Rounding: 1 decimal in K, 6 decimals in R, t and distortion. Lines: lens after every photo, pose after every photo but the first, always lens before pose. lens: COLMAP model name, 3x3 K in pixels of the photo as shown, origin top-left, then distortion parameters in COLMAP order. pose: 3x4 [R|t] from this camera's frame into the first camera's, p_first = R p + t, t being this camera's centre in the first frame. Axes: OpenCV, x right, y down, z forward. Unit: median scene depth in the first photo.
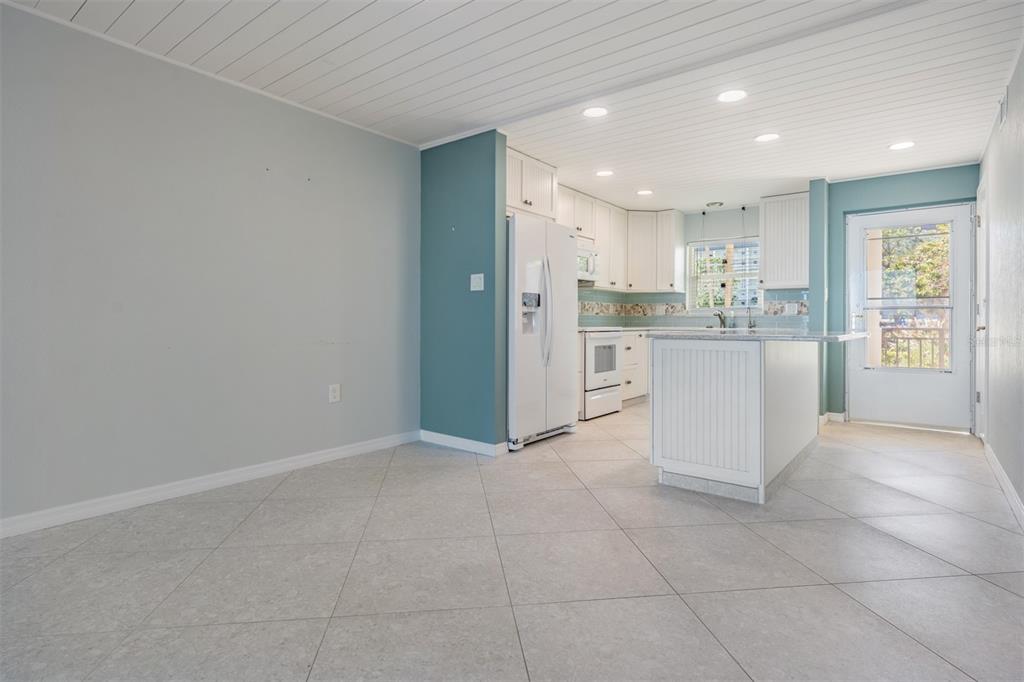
lens RADIAL K [[535.4, 0, 504.9], [0, 535.4, 321.5], [0, 0, 1]] dist [0.003109, 0.000015]
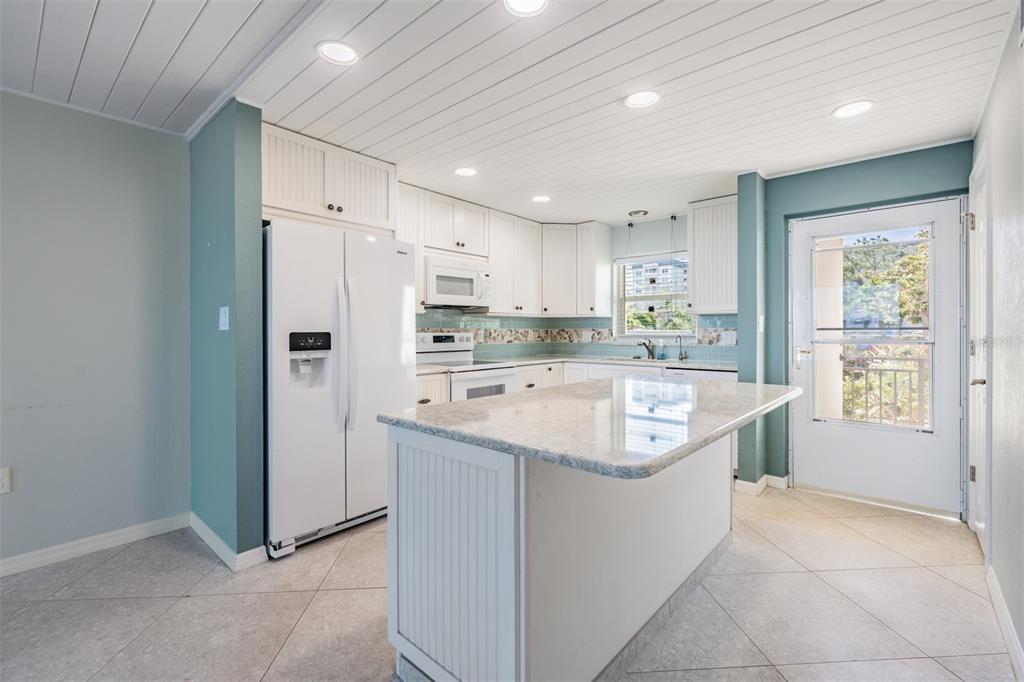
lens RADIAL K [[456.6, 0, 508.5], [0, 456.6, 331.5], [0, 0, 1]] dist [0.001799, 0.000340]
pose [[0.998262, -0.005528, -0.058666, 0.250680], [0.005671, 0.999981, 0.002270, -0.038652], [0.058653, -0.002598, 0.998275, 0.294917]]
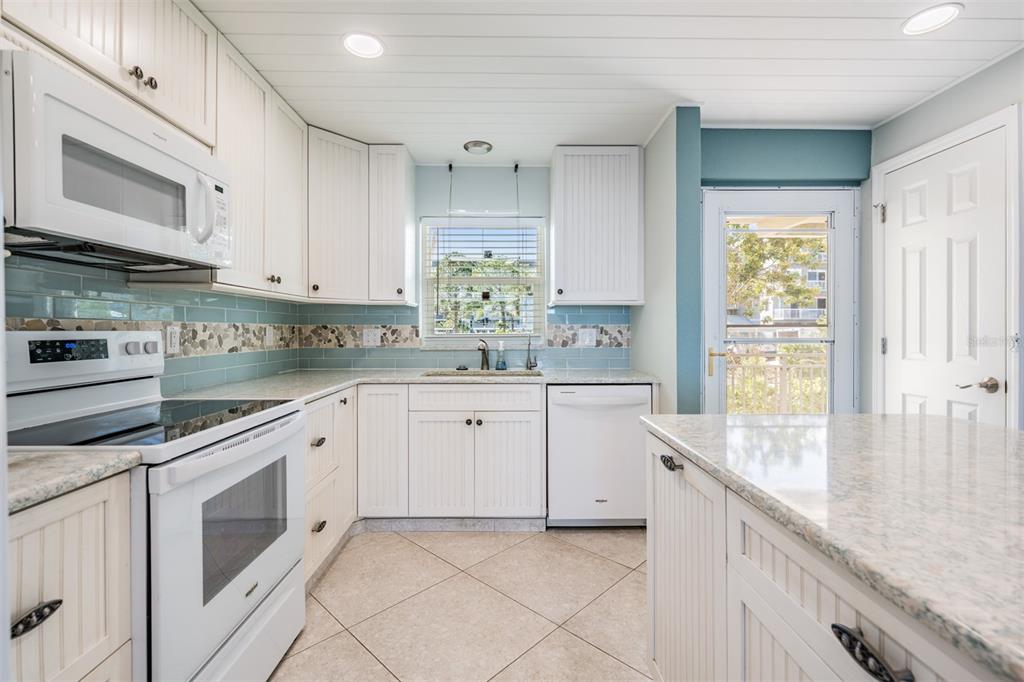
lens RADIAL K [[456.6, 0, 511.3], [0, 456.6, 332.6], [0, 0, 1]] dist [0.001799, 0.000340]
pose [[0.774975, -0.008612, 0.631933, 0.132981], [0.002842, 0.999945, 0.010142, -0.036702], [-0.631985, -0.006064, 0.774957, 0.674697]]
